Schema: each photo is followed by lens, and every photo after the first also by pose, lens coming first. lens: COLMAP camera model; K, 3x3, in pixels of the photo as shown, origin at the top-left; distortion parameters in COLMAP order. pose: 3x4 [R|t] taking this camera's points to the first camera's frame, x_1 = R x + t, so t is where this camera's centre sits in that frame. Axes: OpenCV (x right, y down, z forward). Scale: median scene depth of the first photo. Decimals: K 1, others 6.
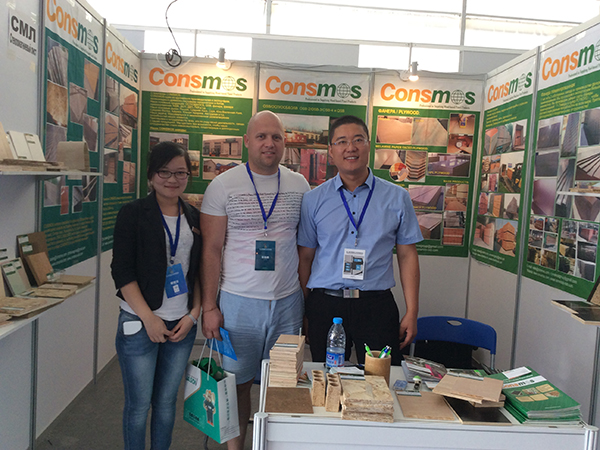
lens RADIAL K [[542.1, 0, 298.0], [0, 542.1, 227.5], [0, 0, 1]] dist [0.089101, -0.189444]
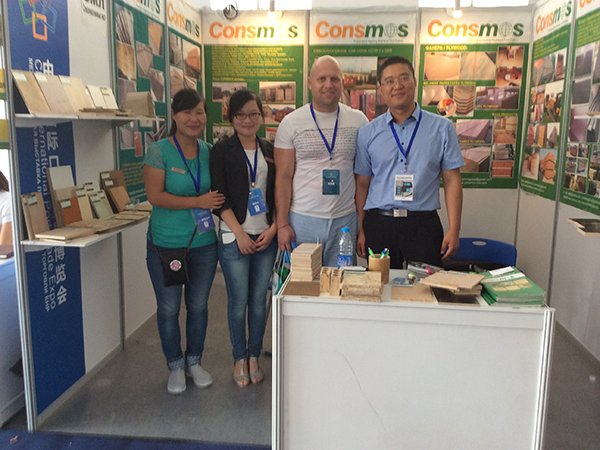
lens RADIAL K [[542.1, 0, 298.0], [0, 542.1, 227.5], [0, 0, 1]] dist [0.089101, -0.189444]
pose [[0.988039, -0.016326, -0.153335, 0.070313], [0.030458, 0.995451, 0.090272, 0.024973], [0.151164, -0.093863, 0.984042, -0.096722]]
